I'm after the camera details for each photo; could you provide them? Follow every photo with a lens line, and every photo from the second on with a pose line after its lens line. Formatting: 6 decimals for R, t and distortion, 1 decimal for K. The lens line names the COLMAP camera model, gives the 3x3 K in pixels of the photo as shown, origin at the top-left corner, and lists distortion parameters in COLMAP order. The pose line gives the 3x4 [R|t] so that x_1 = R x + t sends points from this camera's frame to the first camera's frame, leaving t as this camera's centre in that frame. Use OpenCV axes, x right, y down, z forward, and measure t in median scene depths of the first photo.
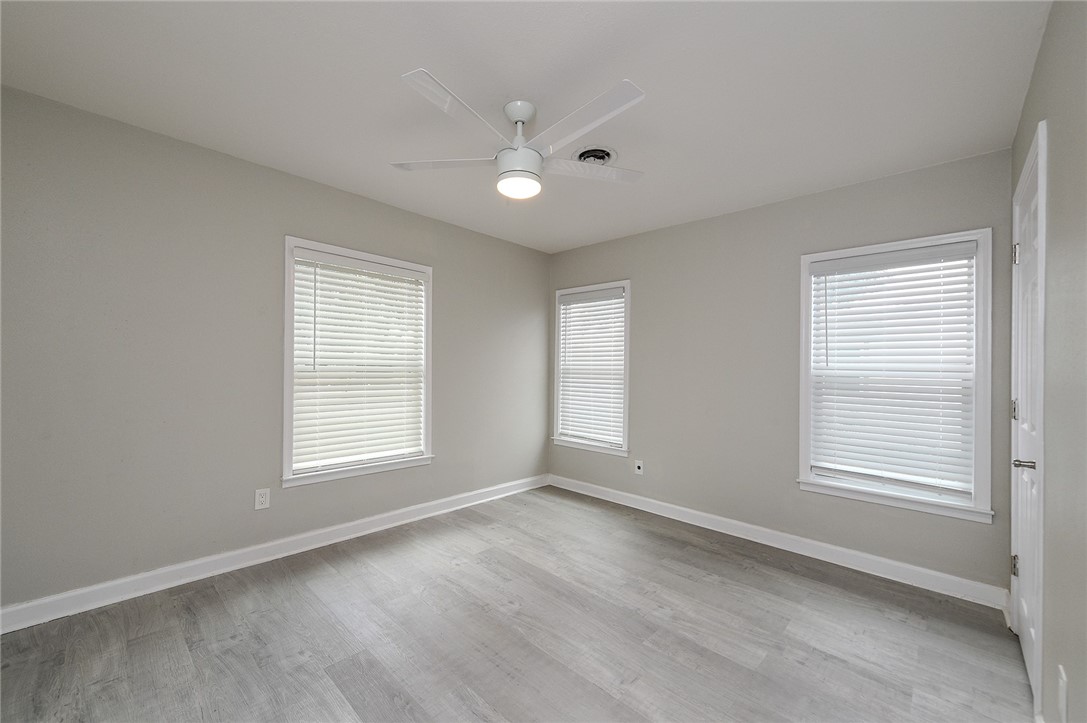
lens RADIAL K [[425.0, 0, 546.4], [0, 425.0, 355.6], [0, 0, 1]] dist [-0.002072, -0.000508]
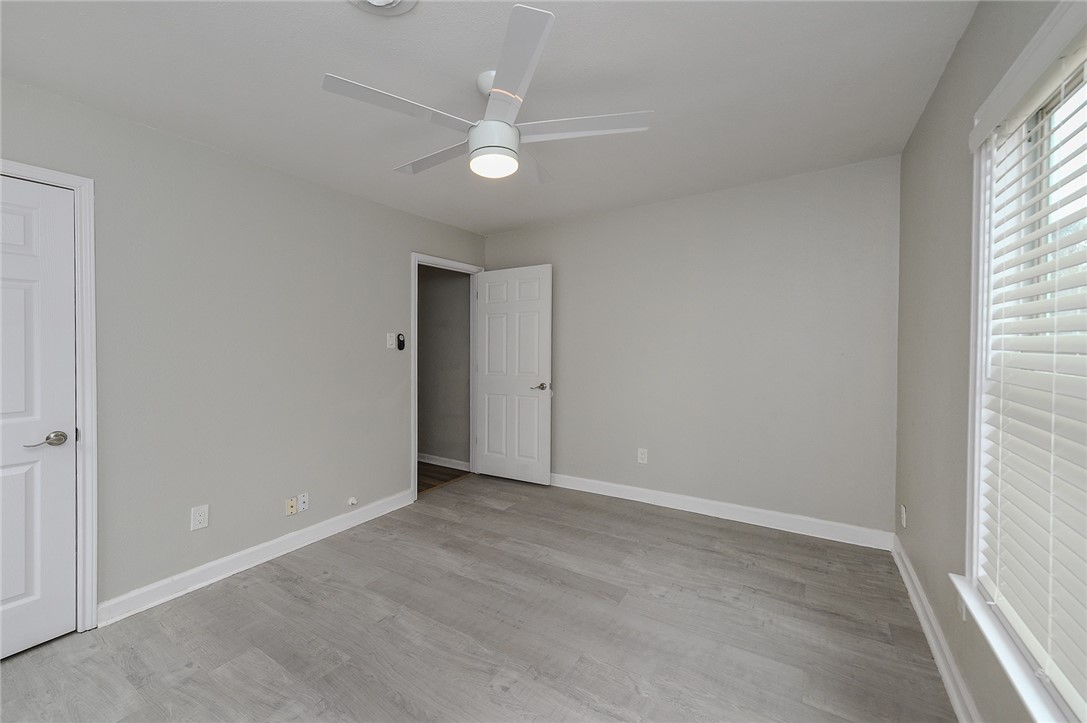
lens RADIAL K [[425.0, 0, 546.4], [0, 425.0, 355.6], [0, 0, 1]] dist [-0.002072, -0.000508]
pose [[-0.979586, -0.003447, -0.200996, -0.004515], [-0.002536, 0.999985, -0.004787, 0.016601], [0.201010, -0.004180, -0.979580, 2.000722]]
